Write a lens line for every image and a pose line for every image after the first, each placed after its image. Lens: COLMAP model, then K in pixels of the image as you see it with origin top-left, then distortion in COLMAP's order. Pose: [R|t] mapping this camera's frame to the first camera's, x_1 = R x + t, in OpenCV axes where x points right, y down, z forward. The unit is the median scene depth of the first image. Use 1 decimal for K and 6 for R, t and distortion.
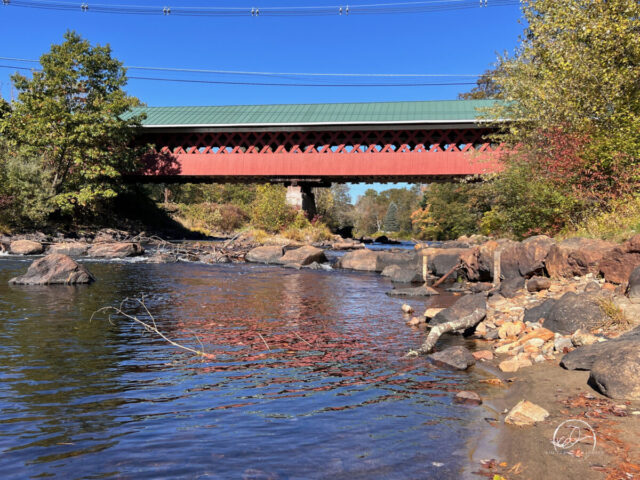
lens RADIAL K [[612.2, 0, 321.6], [0, 612.2, 242.3], [0, 0, 1]] dist [0.047139, 0.000000]
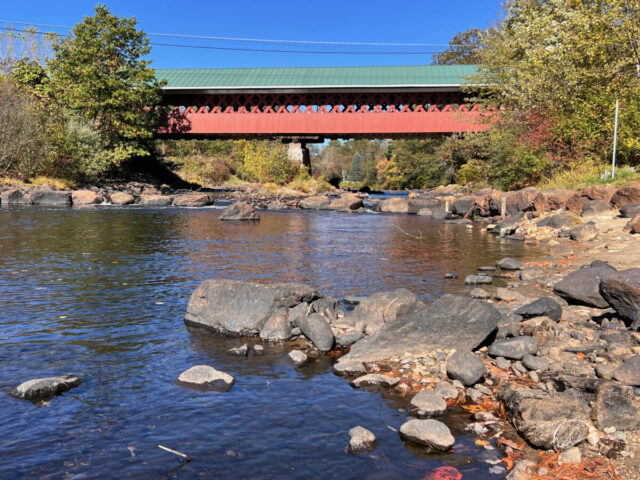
lens RADIAL K [[612.2, 0, 319.4], [0, 612.2, 244.8], [0, 0, 1]] dist [0.047139, 0.000000]
pose [[0.997871, -0.015587, 0.063326, -0.091870], [0.010112, 0.996255, 0.085868, -0.001380], [-0.064427, -0.085045, 0.994292, -0.180419]]
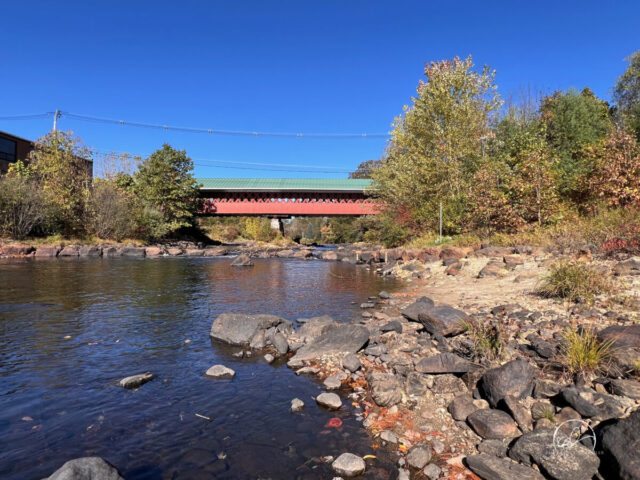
lens RADIAL K [[343.5, 0, 322.6], [0, 343.5, 241.2], [0, 0, 1]] dist [0.006682, -0.001694]
pose [[0.986974, -0.009377, 0.160607, -0.090047], [0.010691, 0.999916, -0.007324, -0.009364], [-0.160525, 0.008946, 0.986991, -0.191410]]
